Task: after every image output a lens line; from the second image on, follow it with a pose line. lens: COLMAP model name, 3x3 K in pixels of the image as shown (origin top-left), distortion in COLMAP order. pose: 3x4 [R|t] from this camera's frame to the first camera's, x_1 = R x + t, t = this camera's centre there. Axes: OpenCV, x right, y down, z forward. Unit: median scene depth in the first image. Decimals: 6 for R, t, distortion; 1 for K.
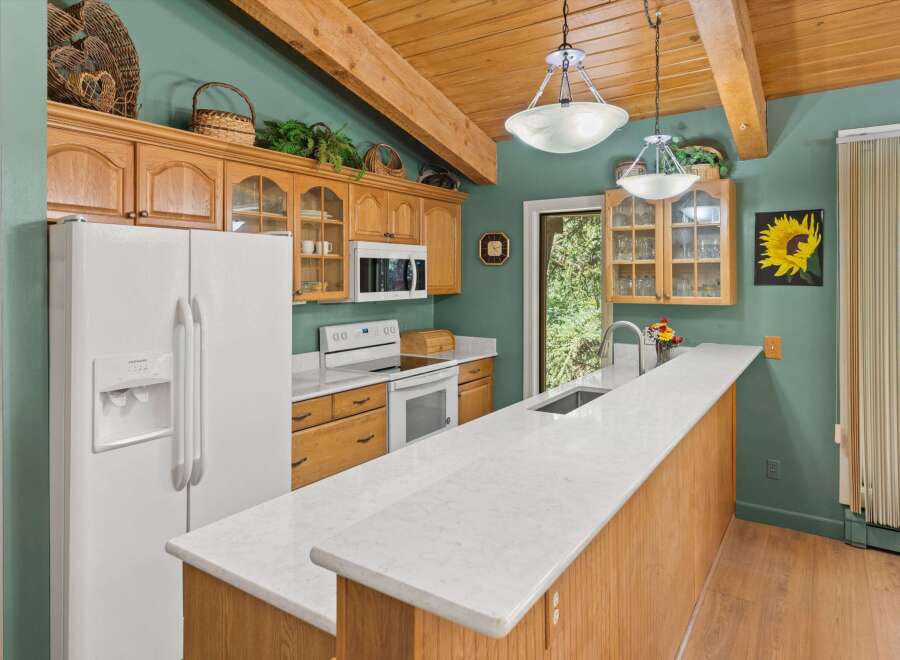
lens RADIAL K [[548.8, 0, 427.3], [0, 548.8, 275.8], [0, 0, 1]] dist [0.002166, 0.000343]
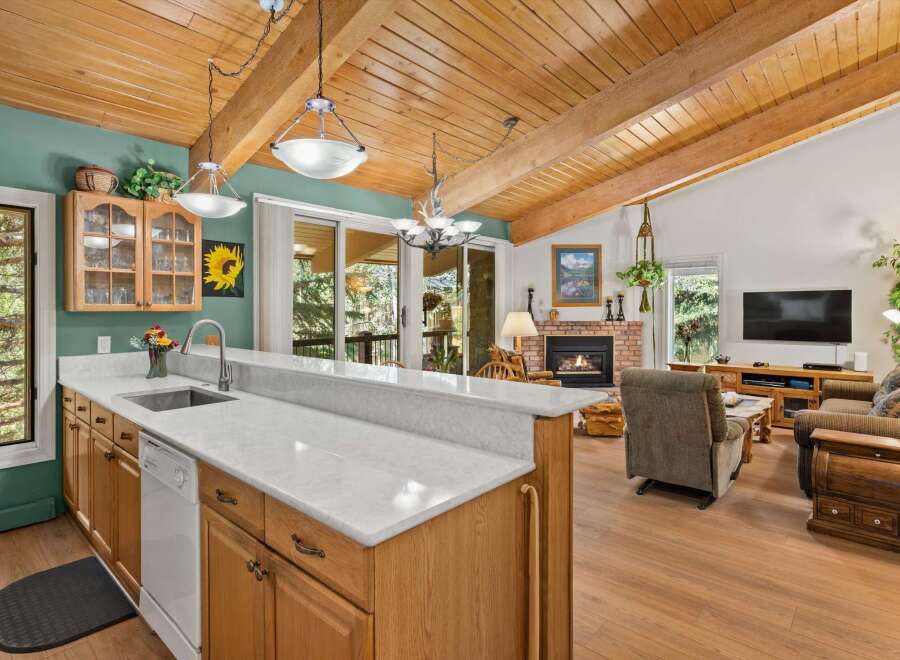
lens RADIAL K [[474.2, 0, 459.2], [0, 474.2, 312.1], [0, 0, 1]] dist [0.006043, 0.008013]
pose [[0.105282, -0.001833, 0.994441, -0.444745], [-0.002804, 0.999994, 0.002140, 0.051186], [-0.994438, -0.003013, 0.105276, 0.295897]]
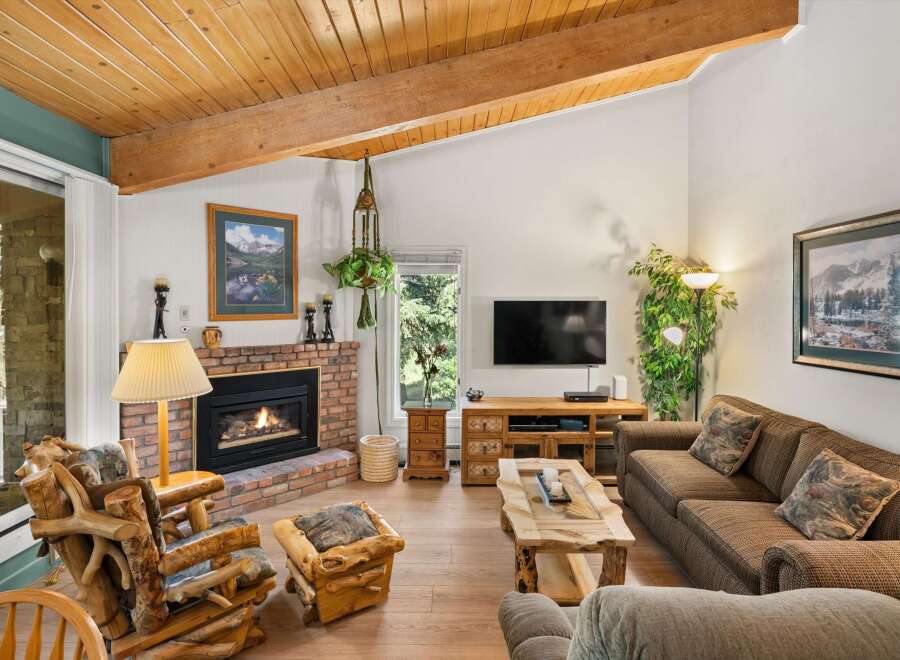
lens RADIAL K [[474.2, 0, 445.4], [0, 474.2, 312.6], [0, 0, 1]] dist [0.006043, 0.008013]
pose [[-0.564857, -0.004743, 0.825175, 0.474950], [-0.003494, 0.999988, 0.003355, 0.004642], [-0.825181, -0.000988, -0.564867, 0.276452]]
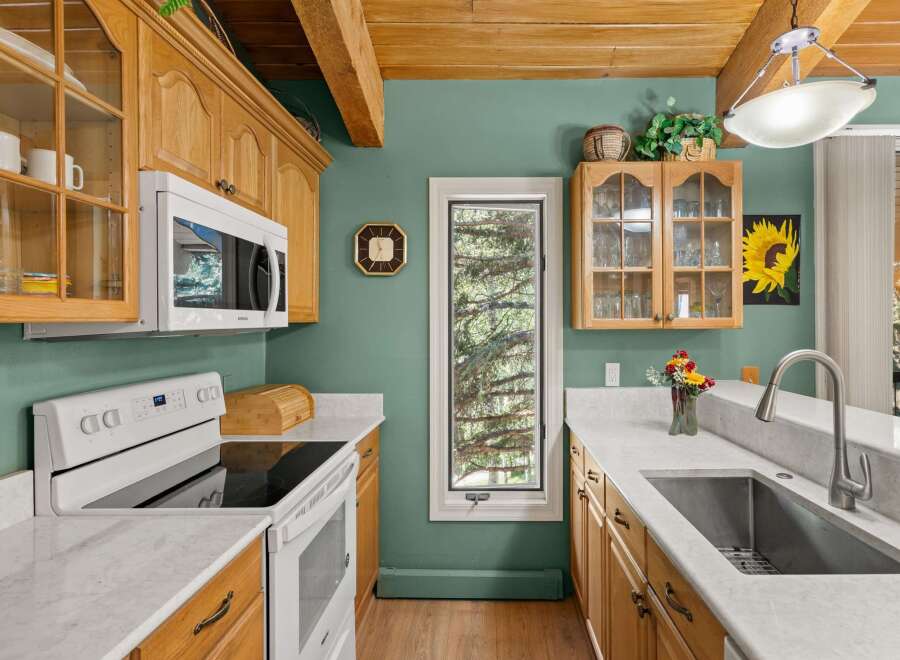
lens RADIAL K [[501.5, 0, 455.4], [0, 501.5, 326.8], [0, 0, 1]] dist [-0.006114, 0.005687]
pose [[0.829763, -0.005209, 0.558092, -0.163868], [0.003519, 0.999985, 0.004101, 0.047149], [-0.558105, -0.001439, 0.829769, 0.626000]]
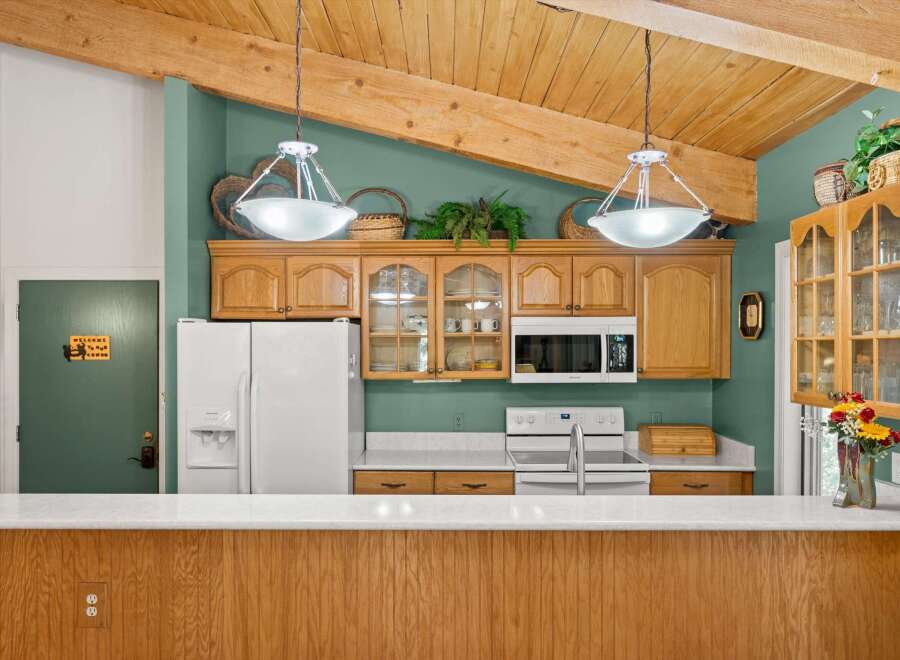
lens RADIAL K [[668.0, 0, 469.4], [0, 668.0, 353.5], [0, 0, 1]] dist [-0.005066, 0.004359]
pose [[0.590154, 0.009902, -0.807230, 0.782384], [0.000061, 0.999924, 0.012311, -0.016671], [0.807291, -0.007315, 0.590109, 0.288089]]
